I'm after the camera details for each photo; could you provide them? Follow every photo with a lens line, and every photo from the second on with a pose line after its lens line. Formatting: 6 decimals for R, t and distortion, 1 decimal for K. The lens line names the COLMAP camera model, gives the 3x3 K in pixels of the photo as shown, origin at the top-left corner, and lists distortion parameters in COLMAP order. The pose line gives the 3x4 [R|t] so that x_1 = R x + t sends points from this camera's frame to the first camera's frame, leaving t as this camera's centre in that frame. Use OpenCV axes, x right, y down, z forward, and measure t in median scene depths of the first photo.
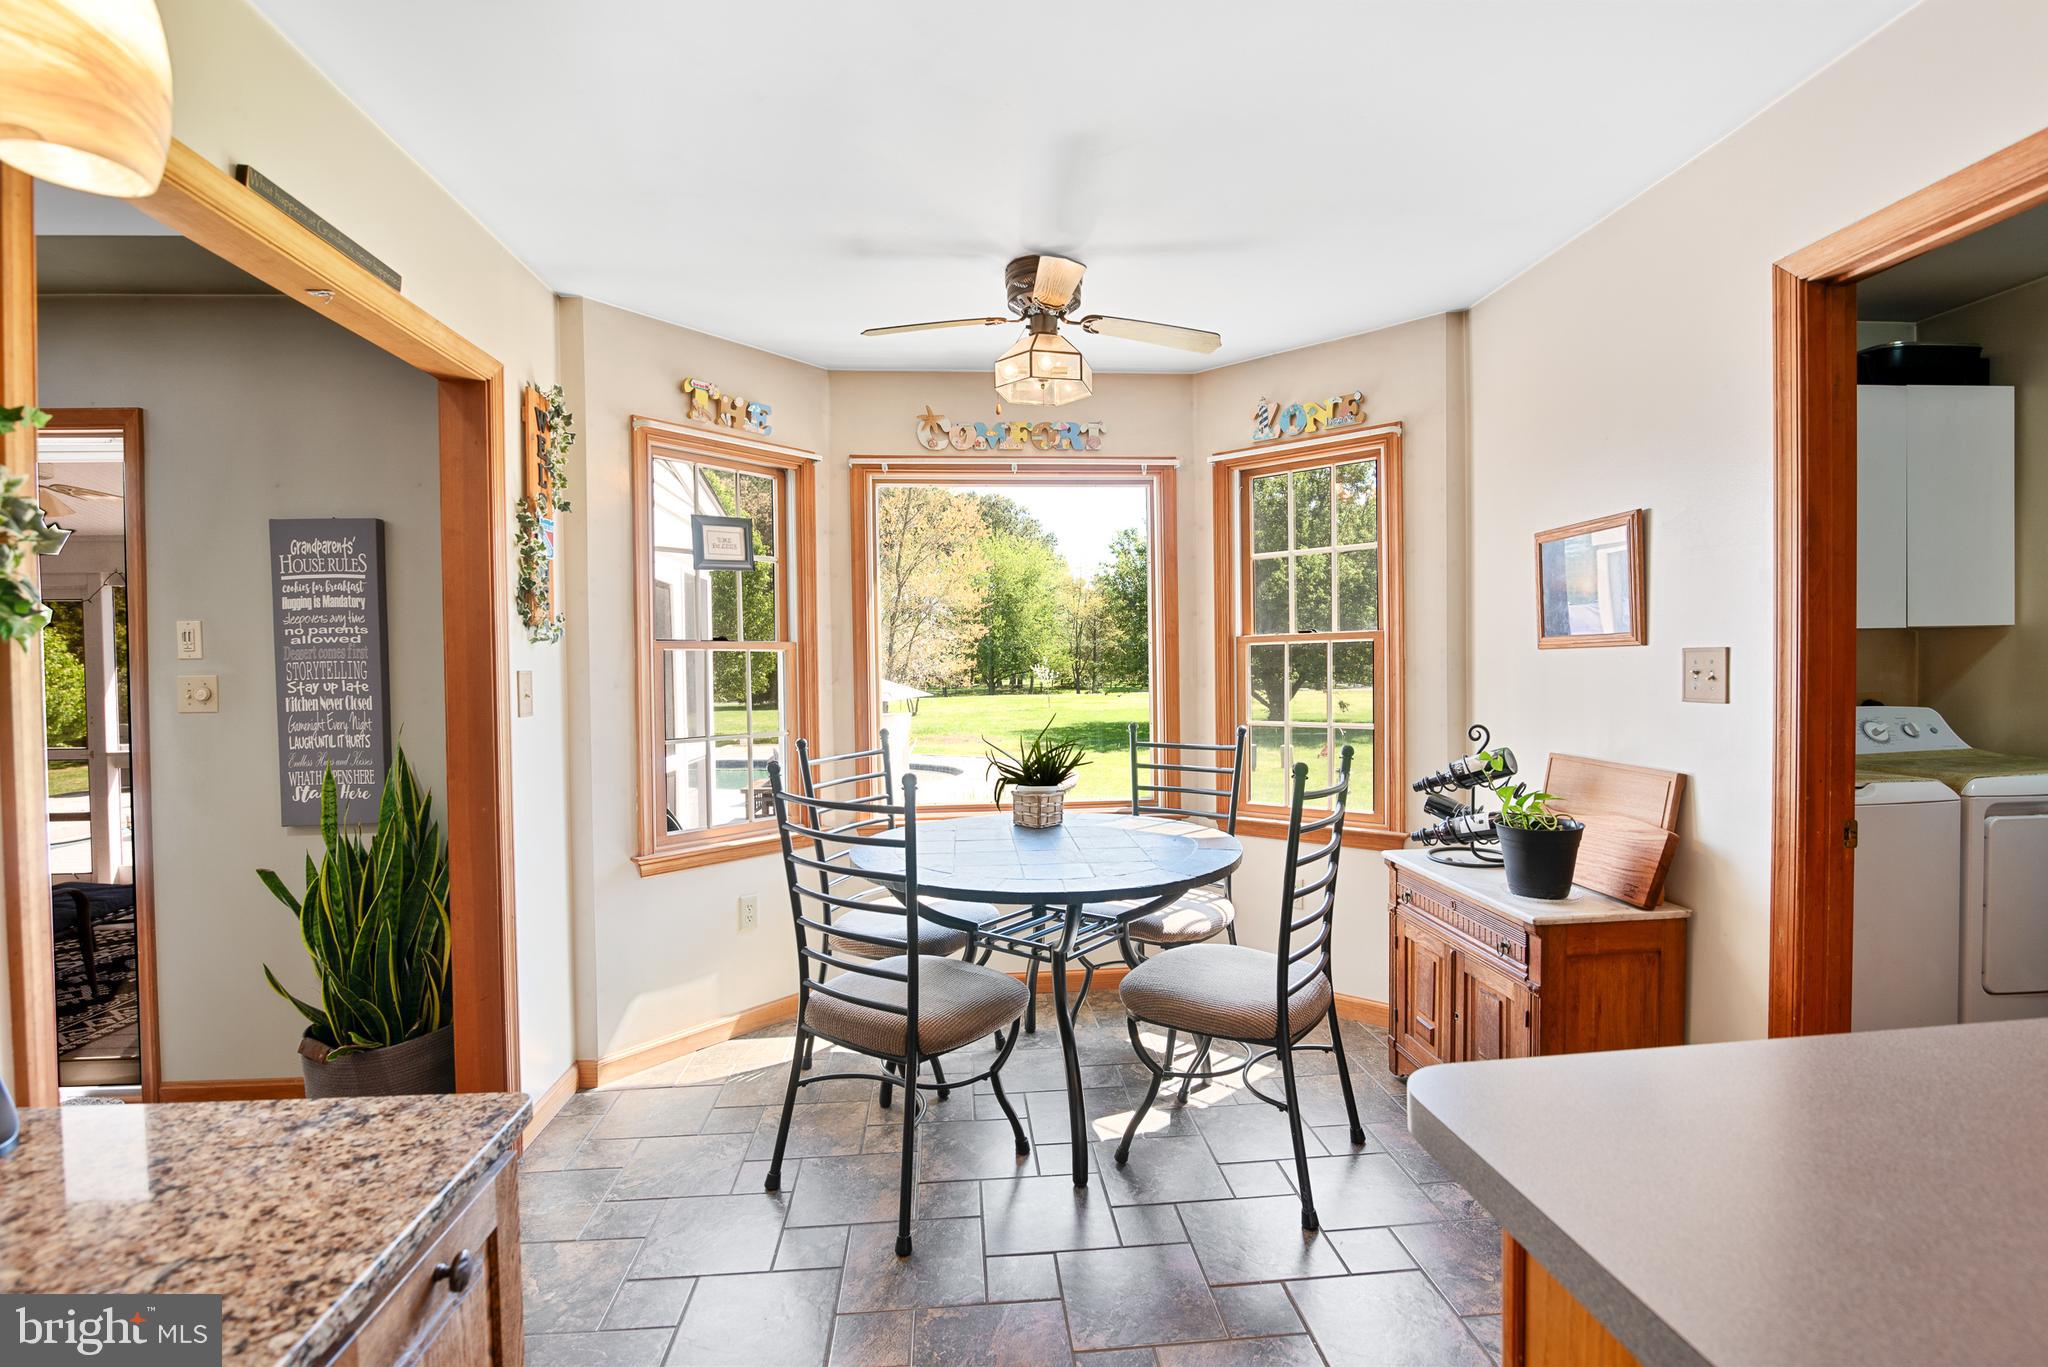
lens RADIAL K [[941.0, 0, 1025.3], [0, 941.0, 681.7], [0, 0, 1]] dist [-0.018146, -0.000223]
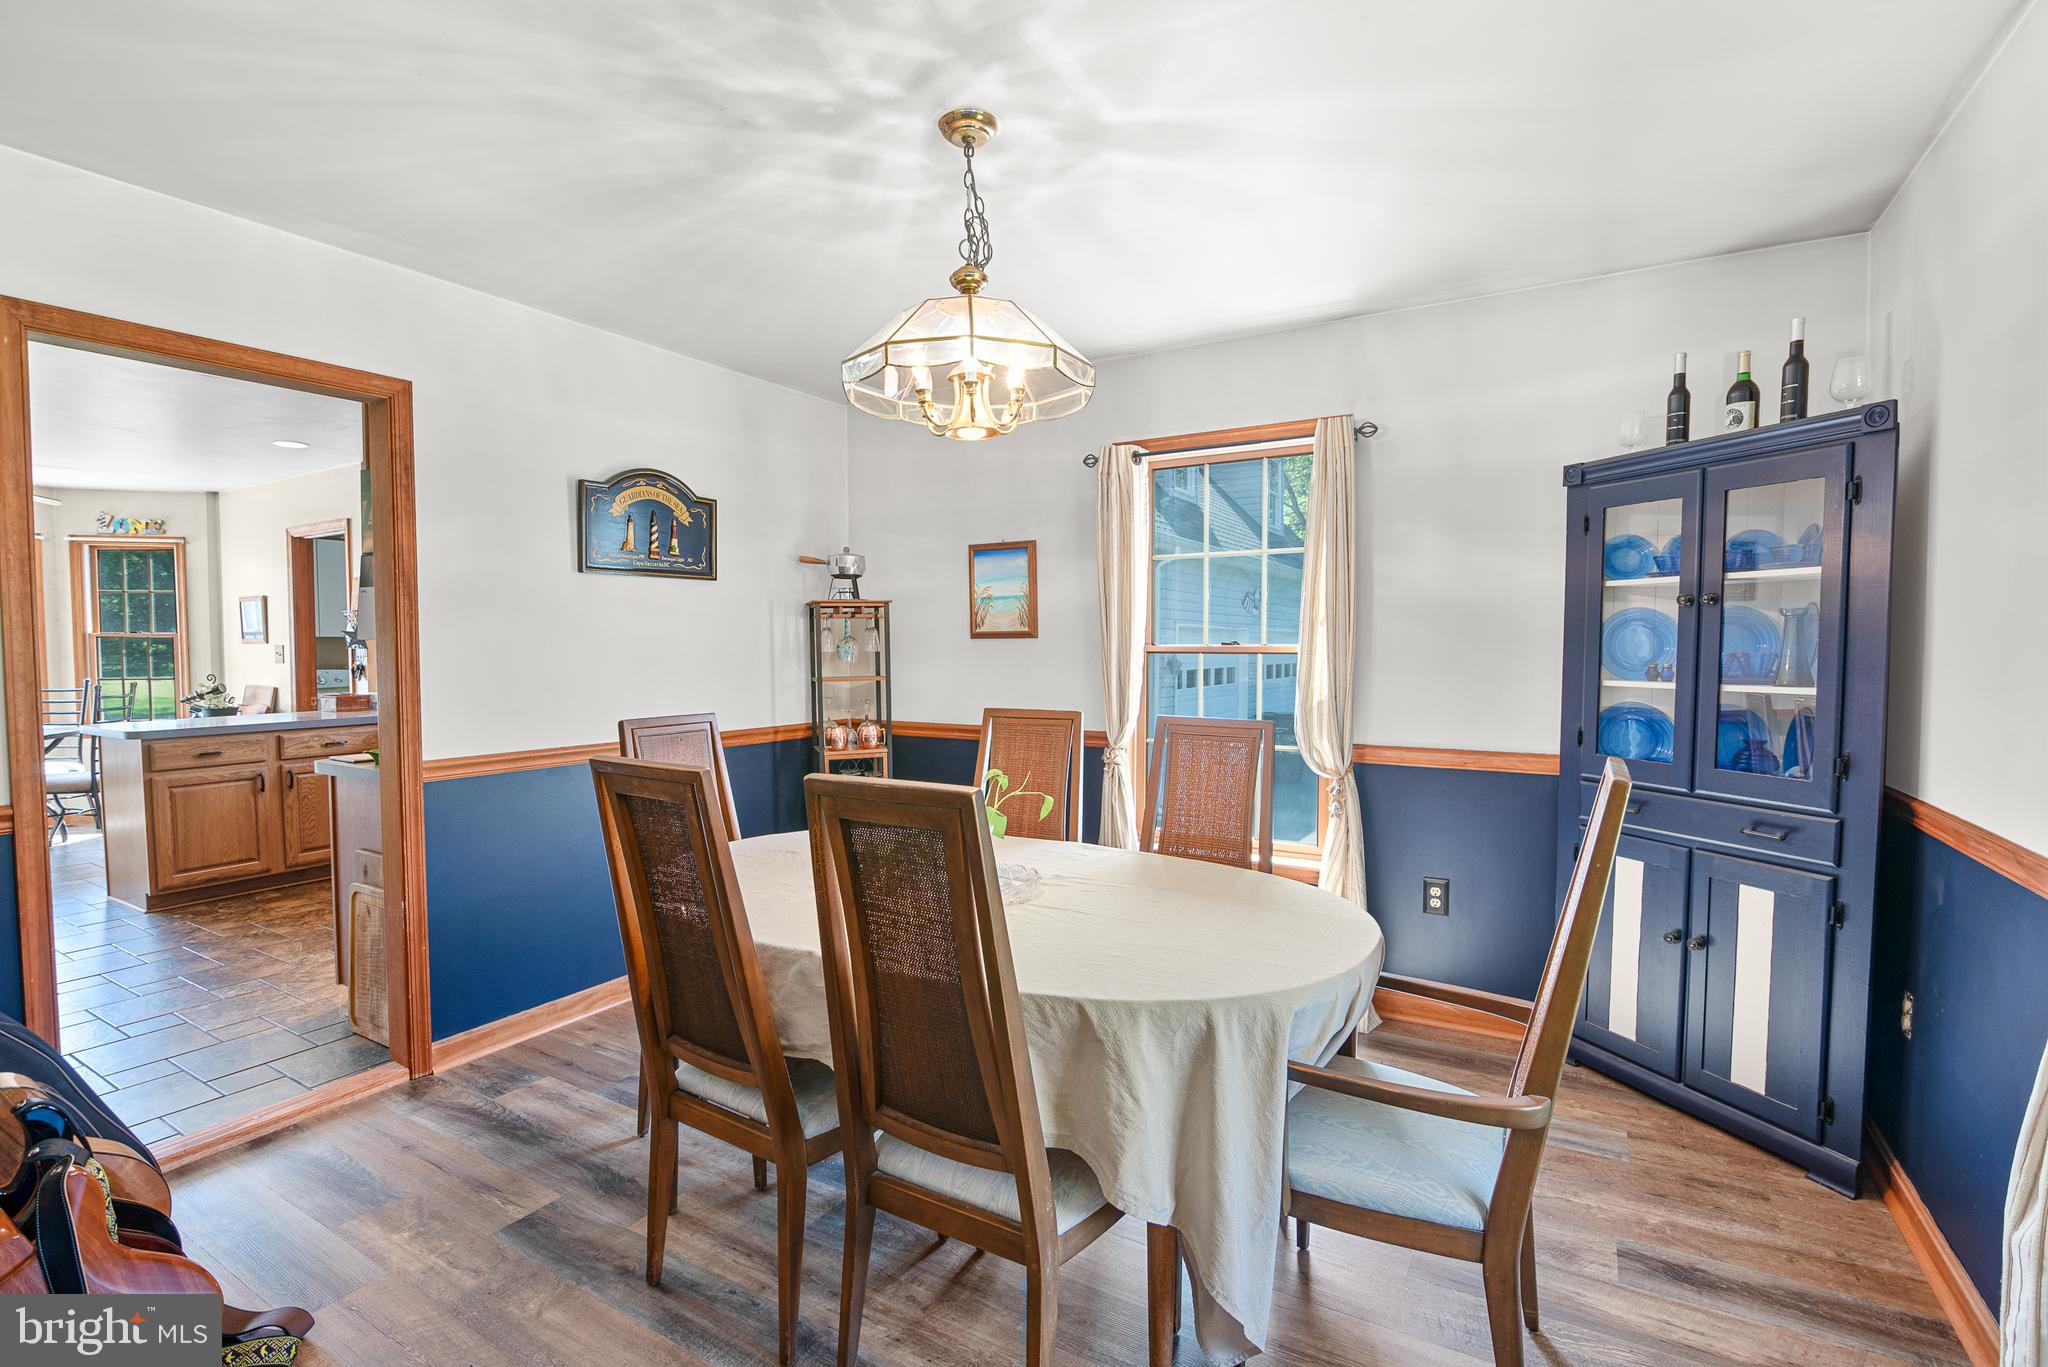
lens RADIAL K [[941.0, 0, 1018.4], [0, 941.0, 678.4], [0, 0, 1]] dist [-0.018146, -0.000223]
pose [[0.584606, -0.022834, 0.810996, -0.214976], [0.007866, 0.999716, 0.022477, 0.015555], [-0.811279, -0.006761, 0.584620, -1.822837]]
